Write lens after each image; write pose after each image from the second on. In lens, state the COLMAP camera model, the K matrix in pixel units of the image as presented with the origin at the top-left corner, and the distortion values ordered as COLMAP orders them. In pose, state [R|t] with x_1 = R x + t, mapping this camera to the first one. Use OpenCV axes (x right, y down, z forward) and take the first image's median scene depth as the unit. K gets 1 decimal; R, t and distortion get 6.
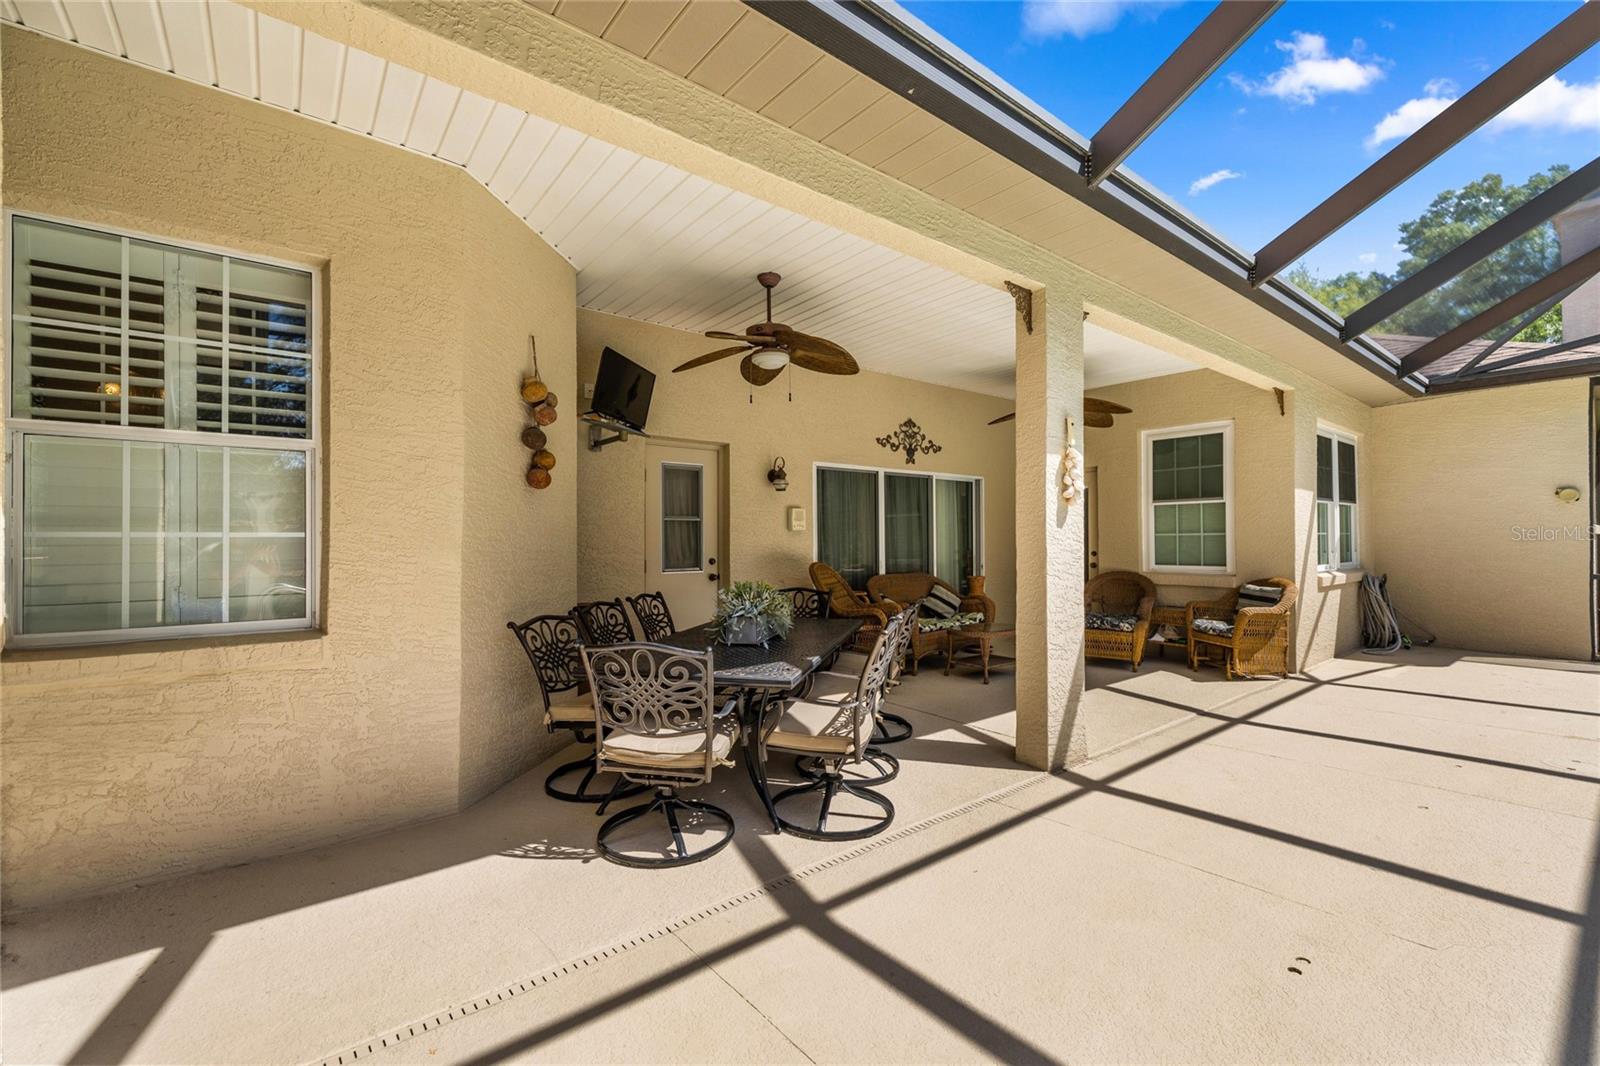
lens RADIAL K [[666.7, 0, 800.0], [0, 666.7, 533.0], [0, 0, 1]] dist [0.002101, 0.000196]
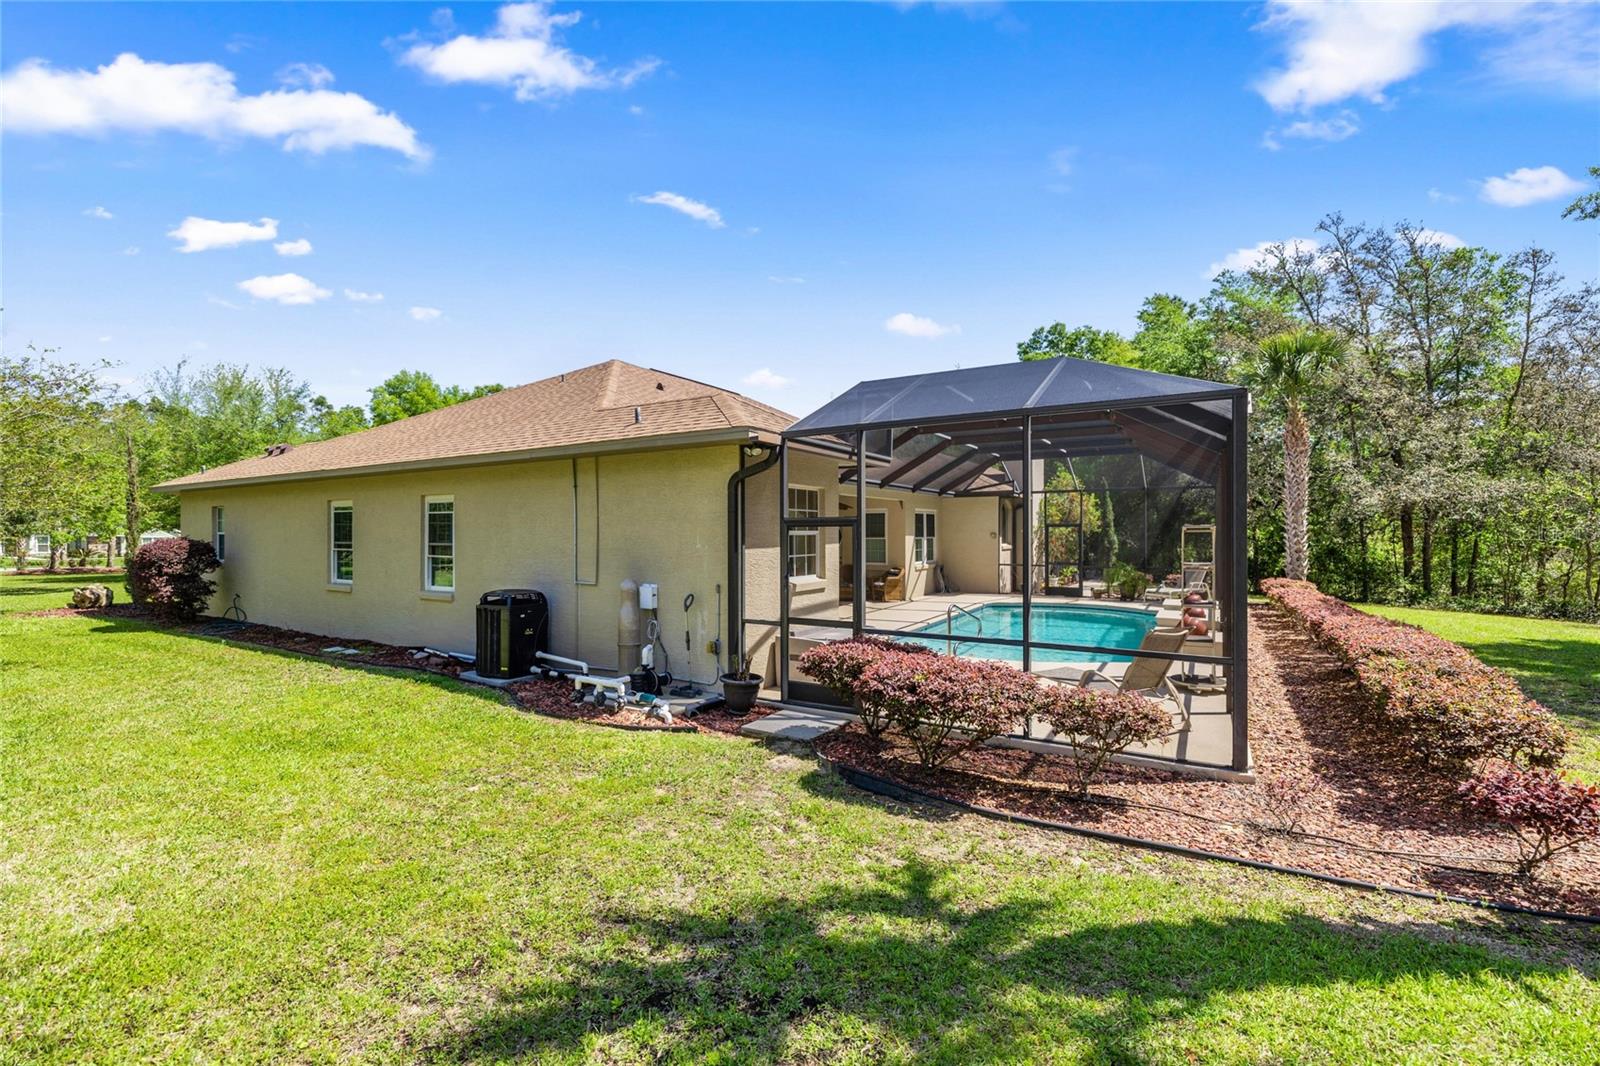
lens RADIAL K [[666.7, 0, 800.0], [0, 666.7, 533.0], [0, 0, 1]] dist [0.002101, 0.000196]
pose [[0.936609, 0.005441, 0.350335, -0.571716], [-0.008126, 0.999948, 0.006194, -0.075731], [-0.350283, -0.008648, 0.936604, -1.277724]]
